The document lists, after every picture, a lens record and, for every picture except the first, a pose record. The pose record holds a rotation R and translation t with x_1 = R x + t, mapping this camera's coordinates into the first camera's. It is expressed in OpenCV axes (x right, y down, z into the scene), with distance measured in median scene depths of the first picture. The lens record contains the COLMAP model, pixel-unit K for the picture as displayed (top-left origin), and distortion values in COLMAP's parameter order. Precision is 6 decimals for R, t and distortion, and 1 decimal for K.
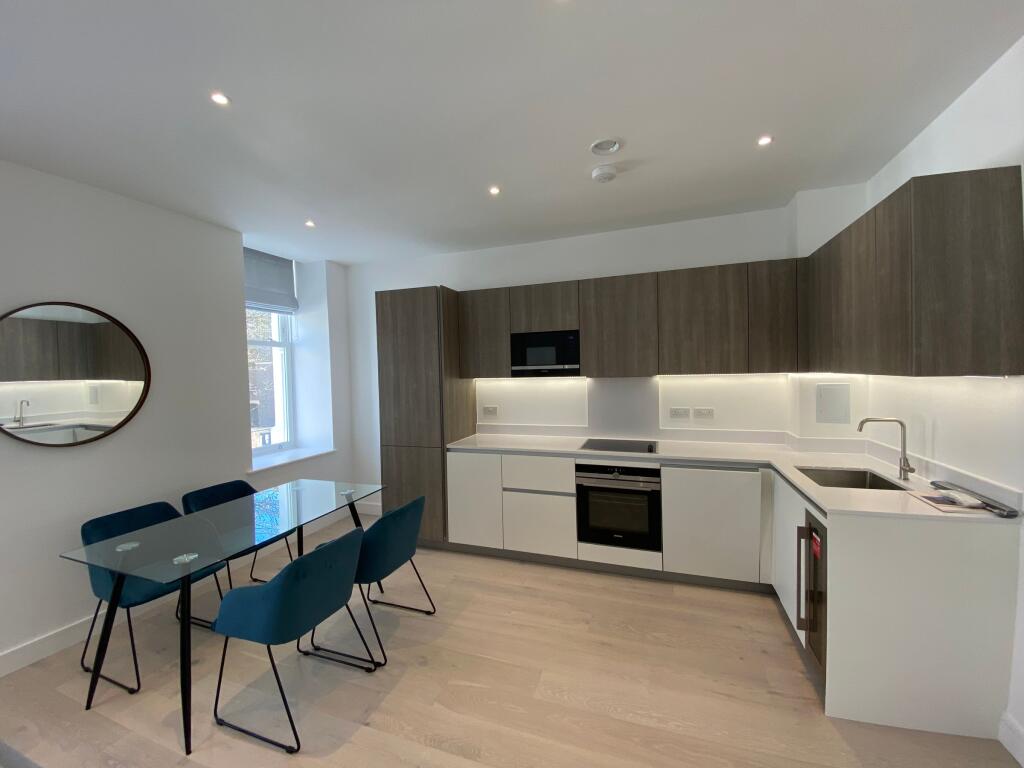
lens RADIAL K [[417.7, 0, 489.0], [0, 417.7, 384.3], [0, 0, 1]] dist [-0.010186, -0.006981]
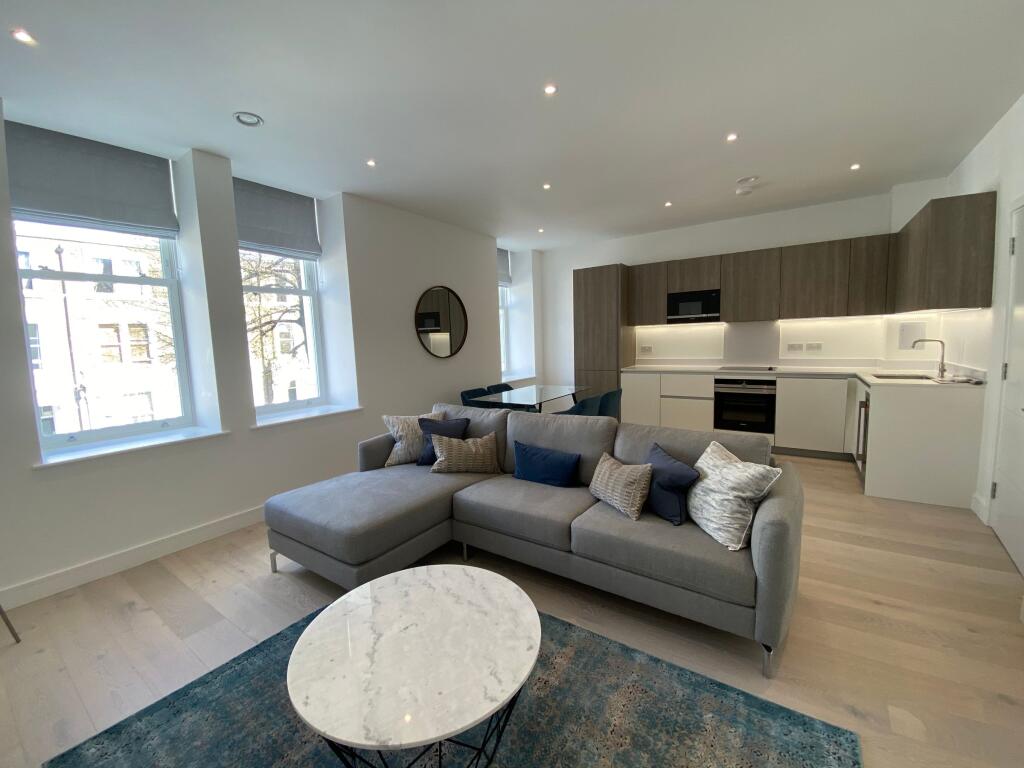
lens RADIAL K [[417.7, 0, 488.2], [0, 417.7, 387.0], [0, 0, 1]] dist [-0.010186, -0.006981]
pose [[0.968270, 0.016228, -0.249380, -0.209975], [0.006748, 0.995828, 0.091002, 0.074592], [0.249816, -0.089797, 0.964120, -0.666478]]
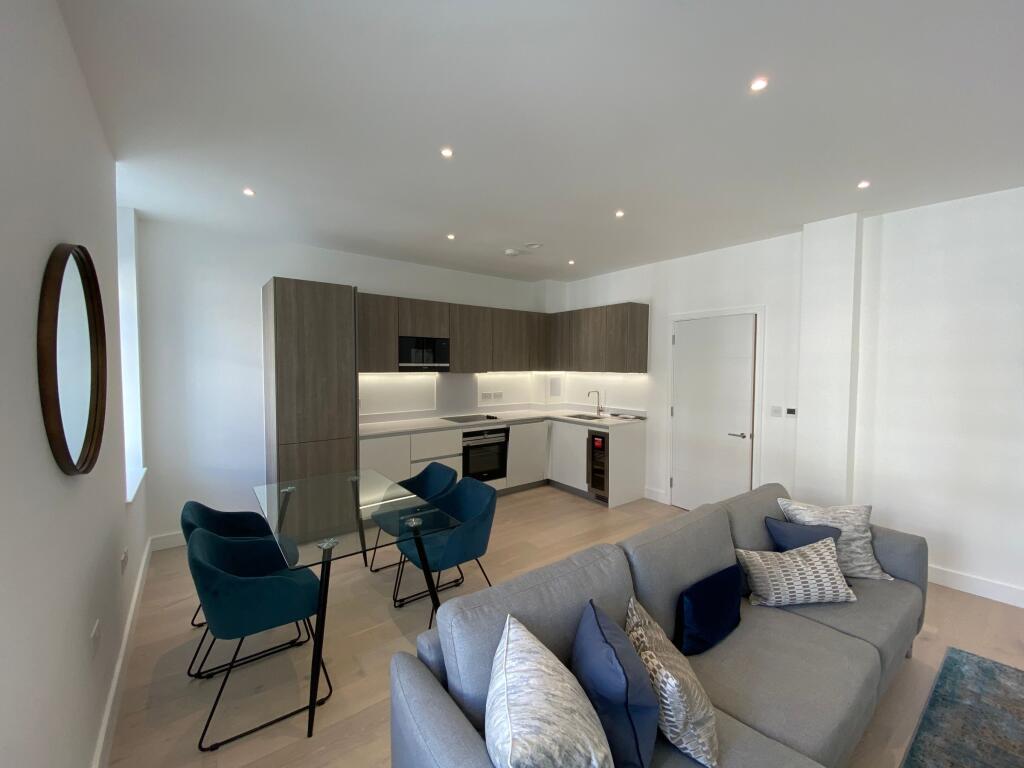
lens RADIAL K [[417.7, 0, 520.9], [0, 417.7, 382.3], [0, 0, 1]] dist [-0.010186, -0.006981]
pose [[0.513281, -0.011029, 0.858150, -0.898967], [0.009726, 0.999928, 0.007033, 0.008200], [-0.858165, 0.004736, 0.513352, 0.078603]]
